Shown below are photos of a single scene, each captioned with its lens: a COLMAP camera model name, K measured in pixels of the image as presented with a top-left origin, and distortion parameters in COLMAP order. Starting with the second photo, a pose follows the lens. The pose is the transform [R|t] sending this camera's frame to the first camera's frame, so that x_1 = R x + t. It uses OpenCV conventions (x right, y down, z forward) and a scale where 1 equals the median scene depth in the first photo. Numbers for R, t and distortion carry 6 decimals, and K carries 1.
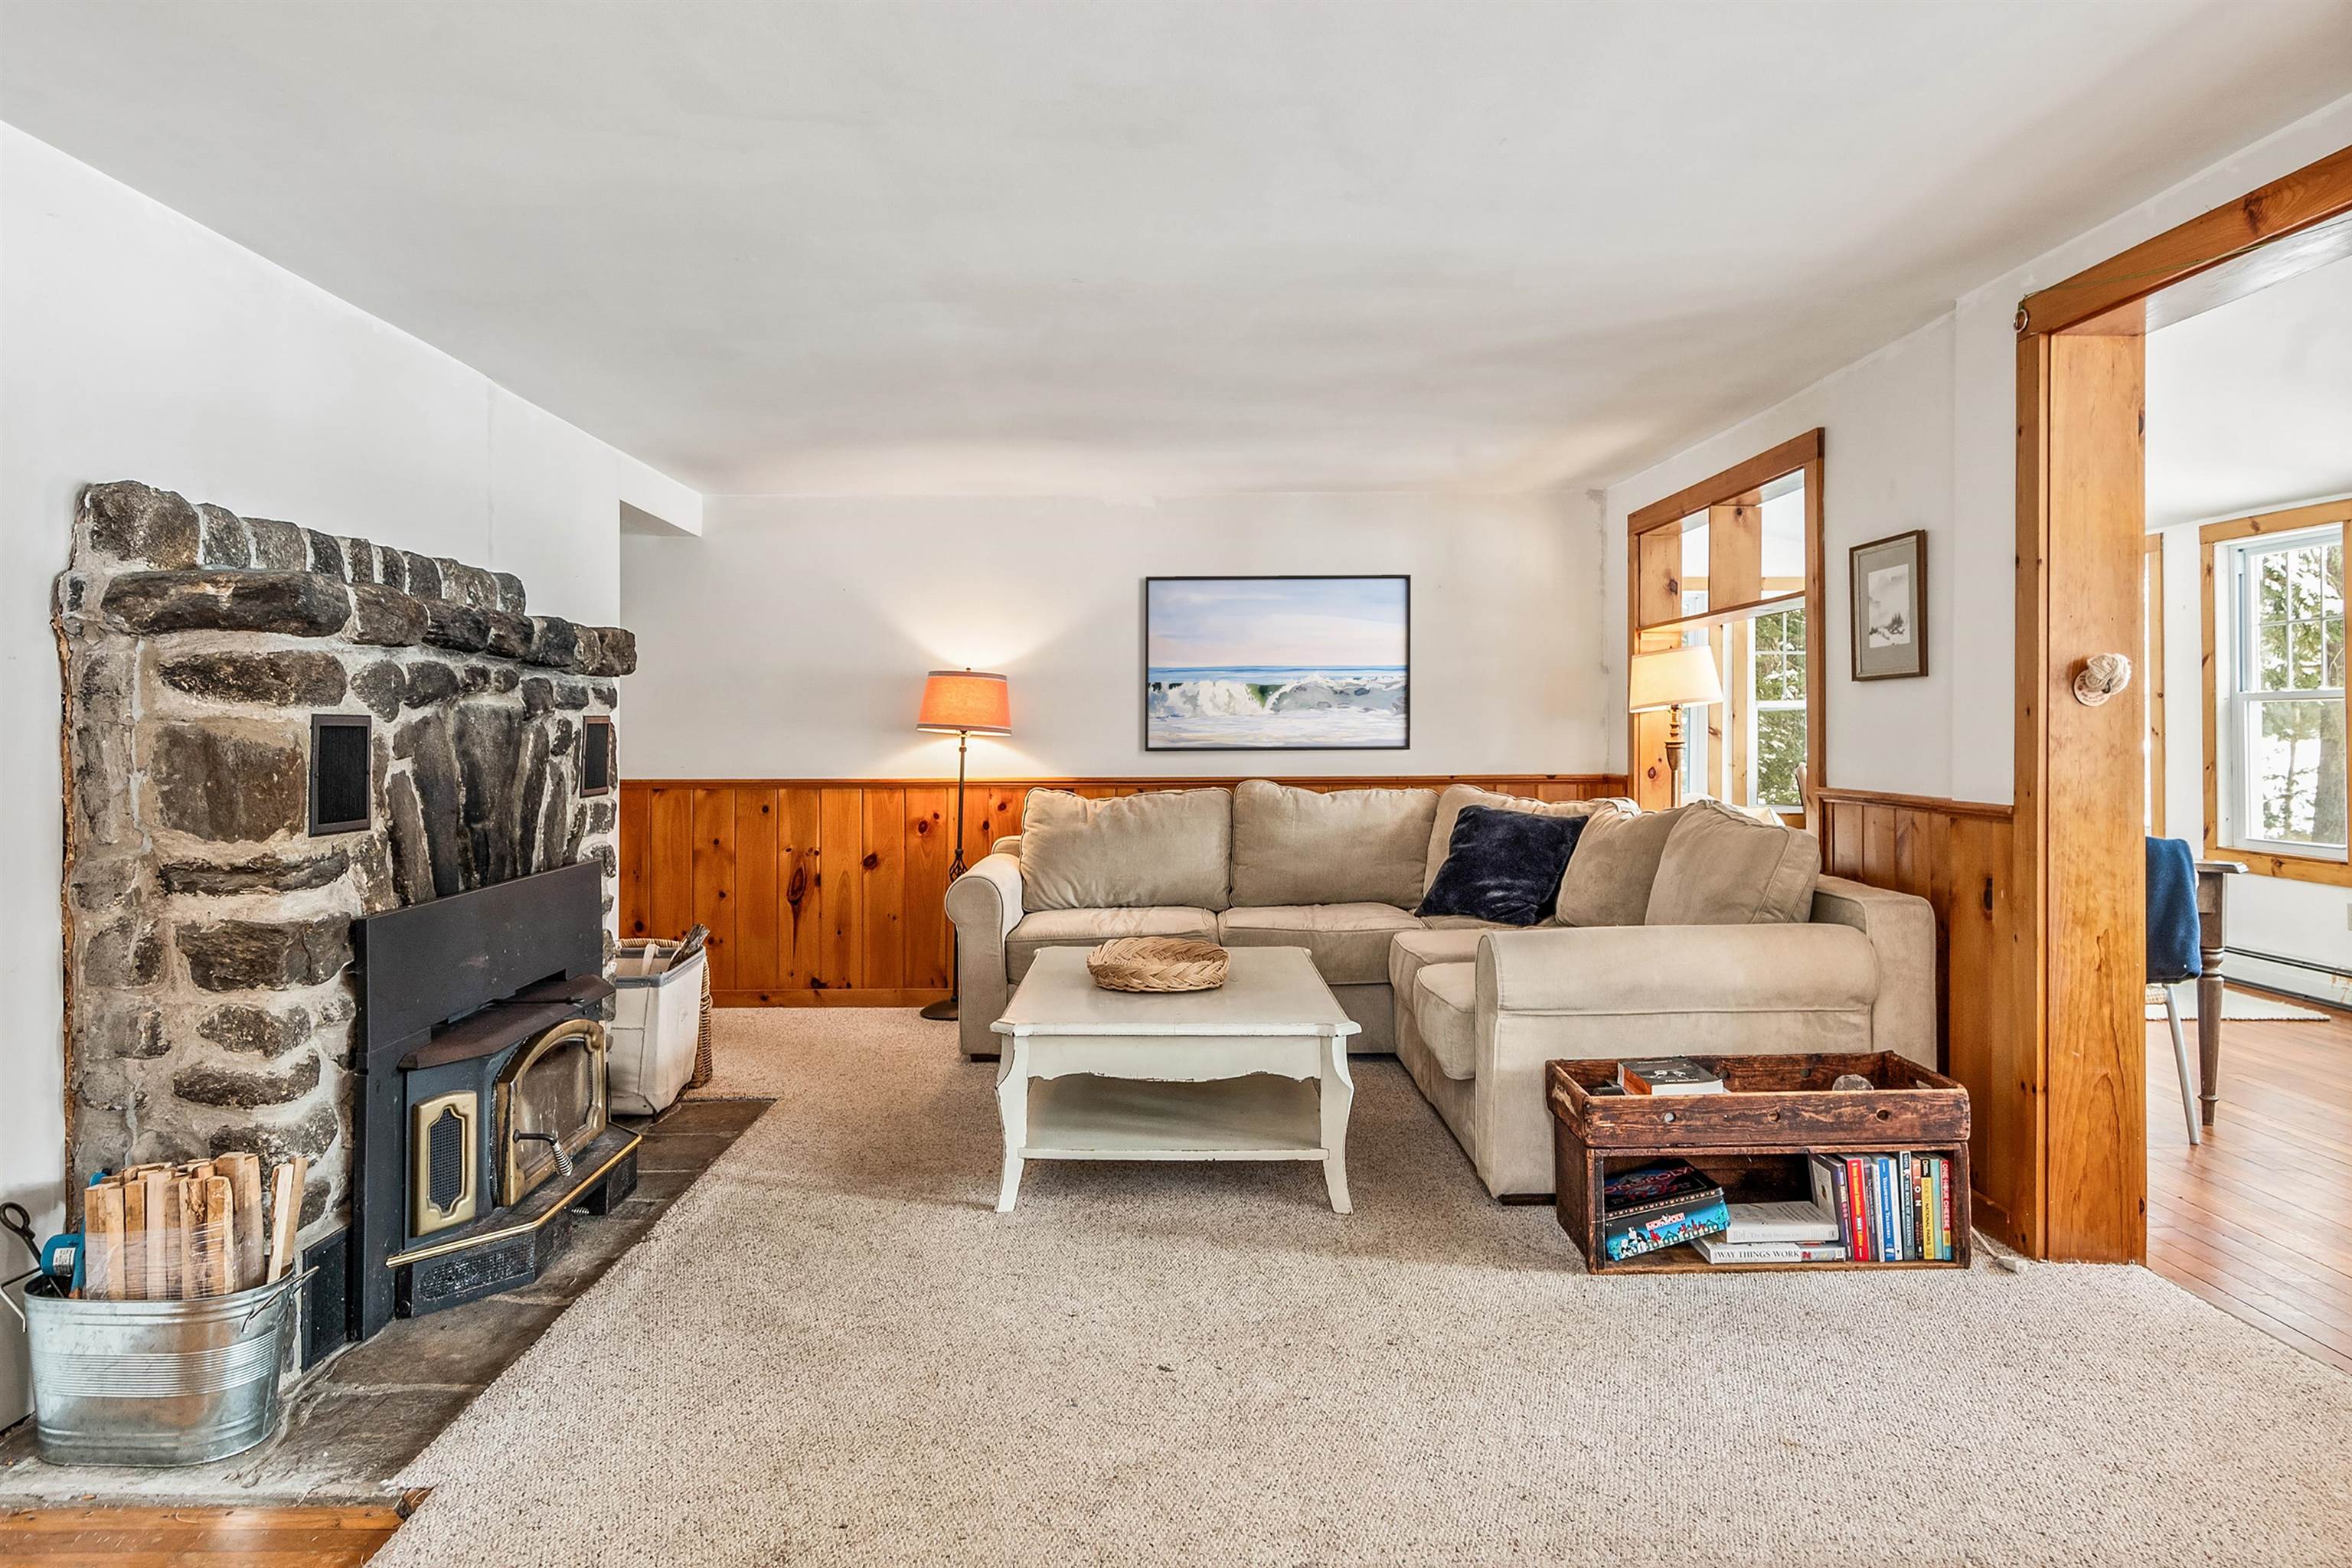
lens RADIAL K [[1533.2, 0, 1176.0], [0, 1533.2, 784.0], [0, 0, 1]] dist [-0.005979, 0.001079]
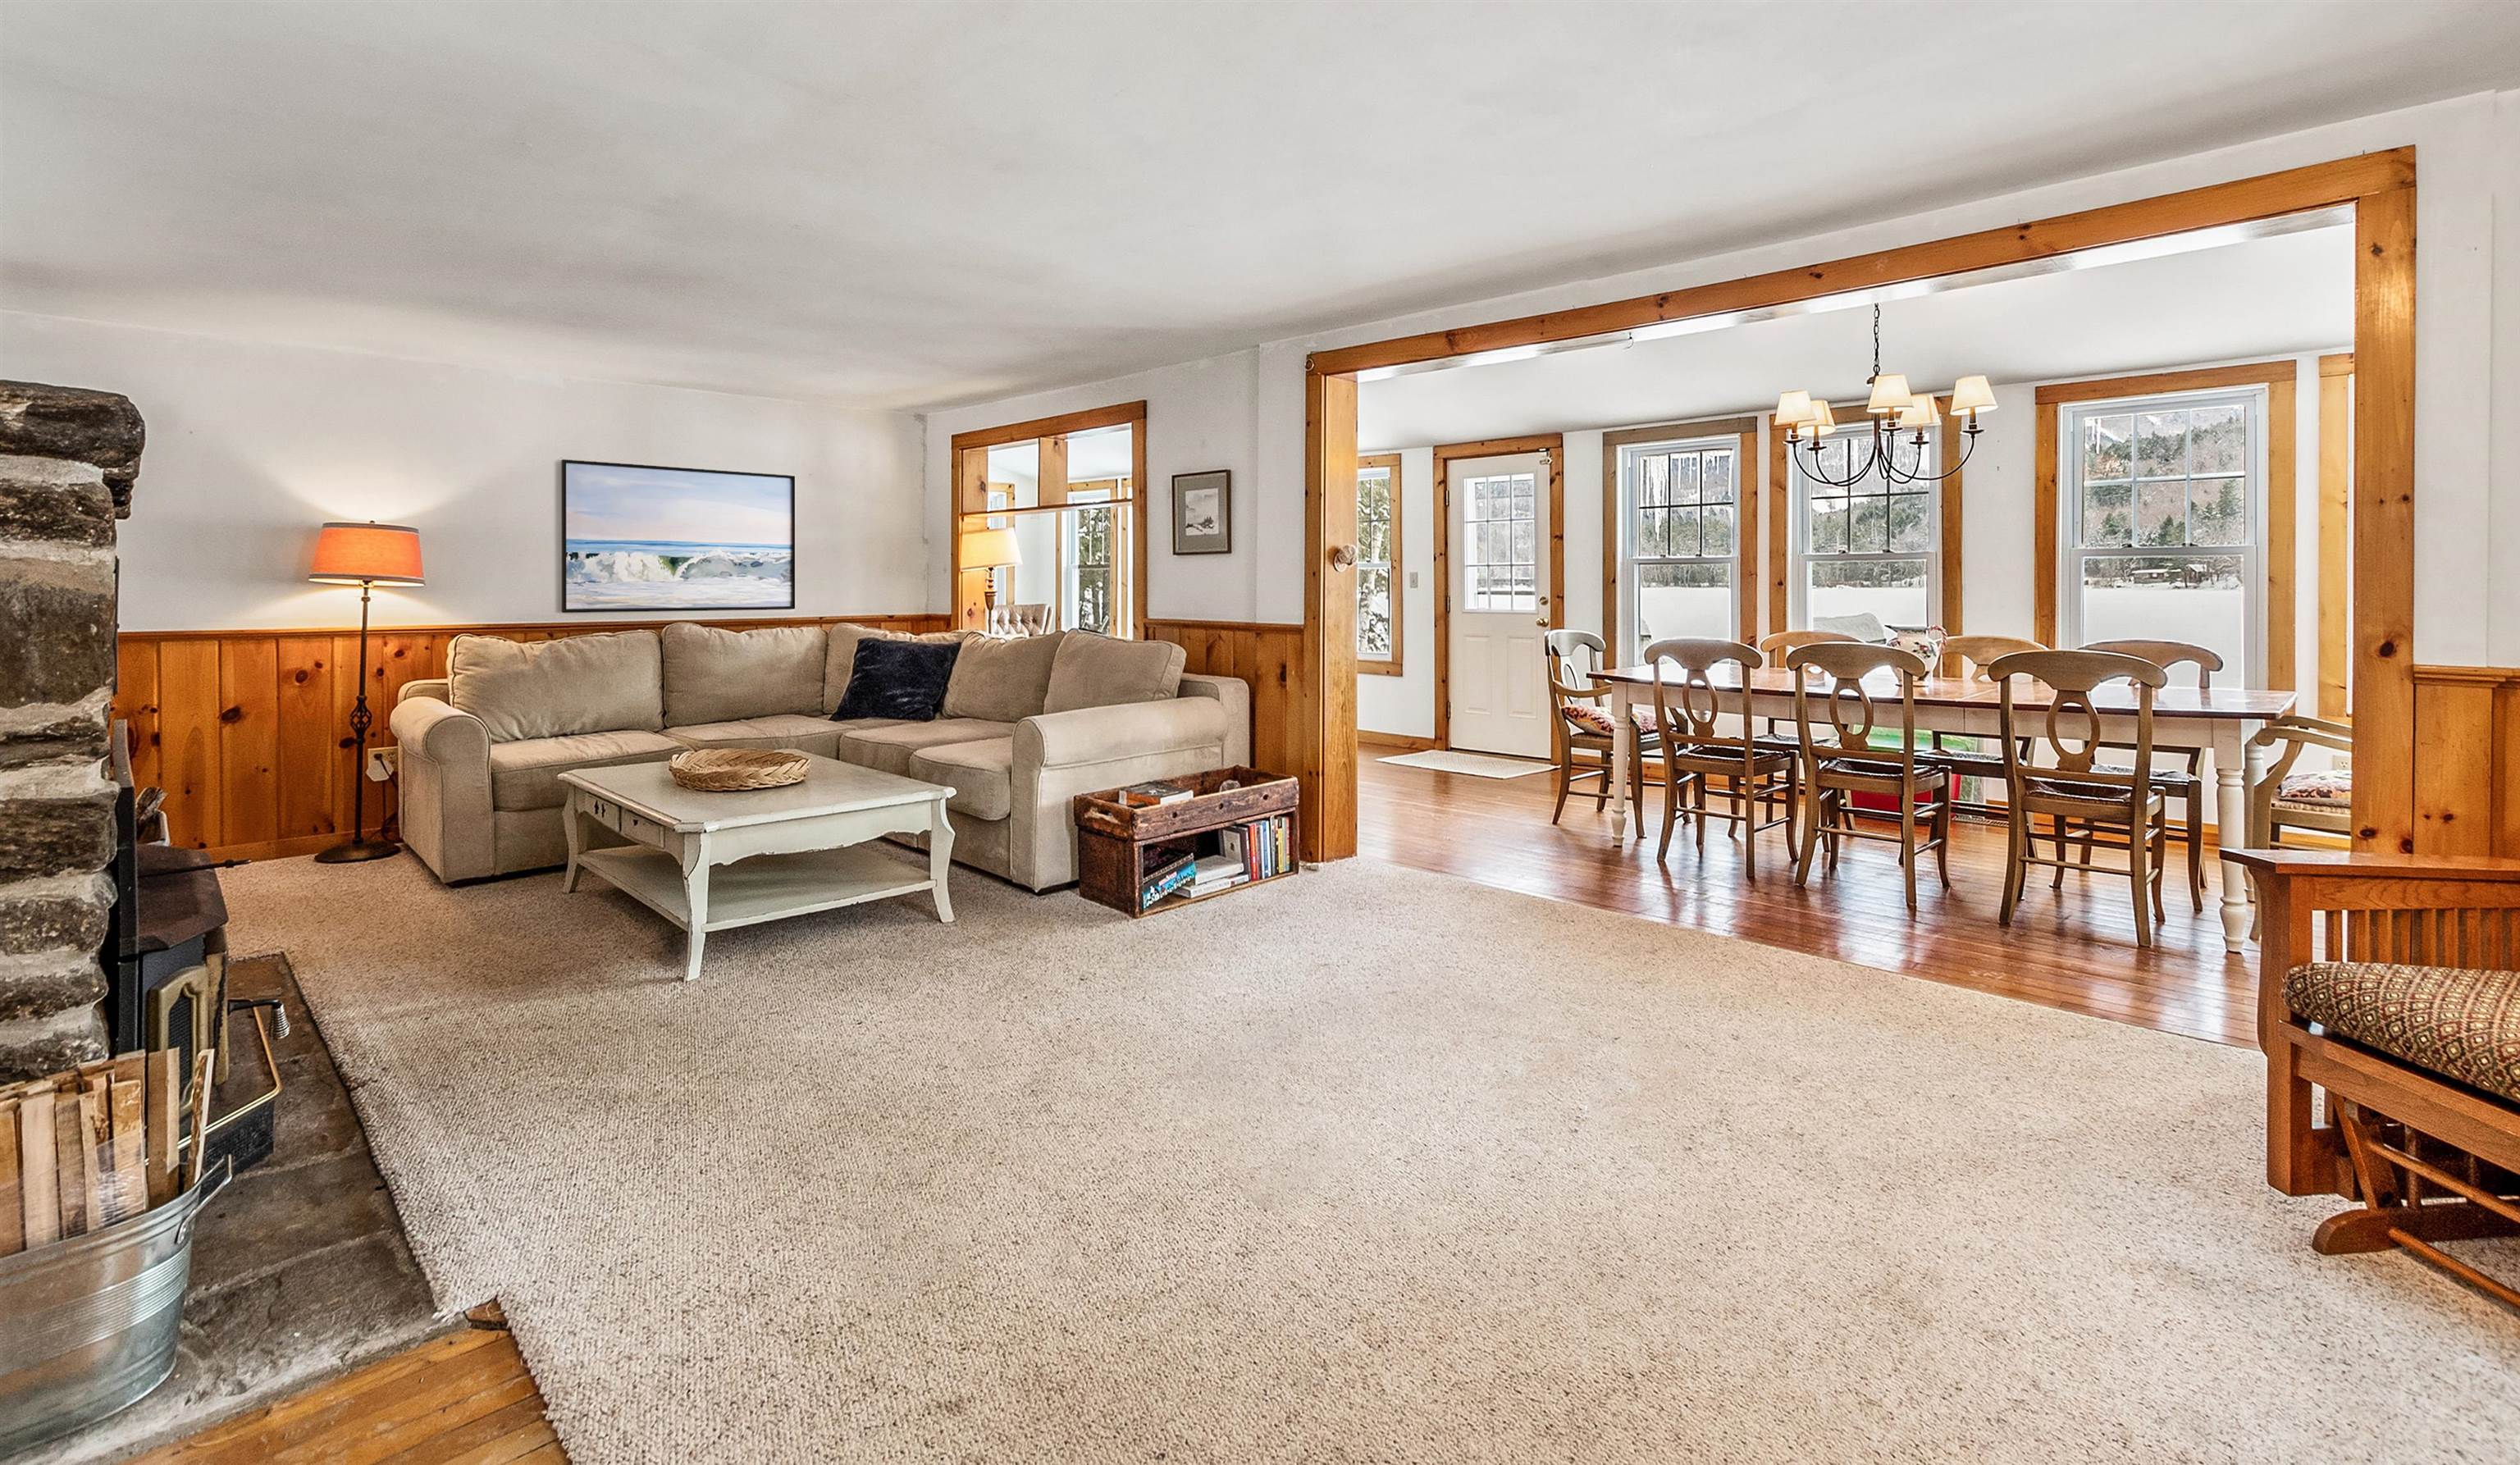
lens RADIAL K [[1132.4, 0, 1270.3], [0, 1132.4, 653.9], [0, 0, 1]] dist [-0.016799, 0.000689]
pose [[0.697635, -0.038685, 0.715408, -0.417982], [0.020305, 0.999208, 0.034231, 0.001457], [-0.716166, -0.009355, 0.697868, 0.057246]]
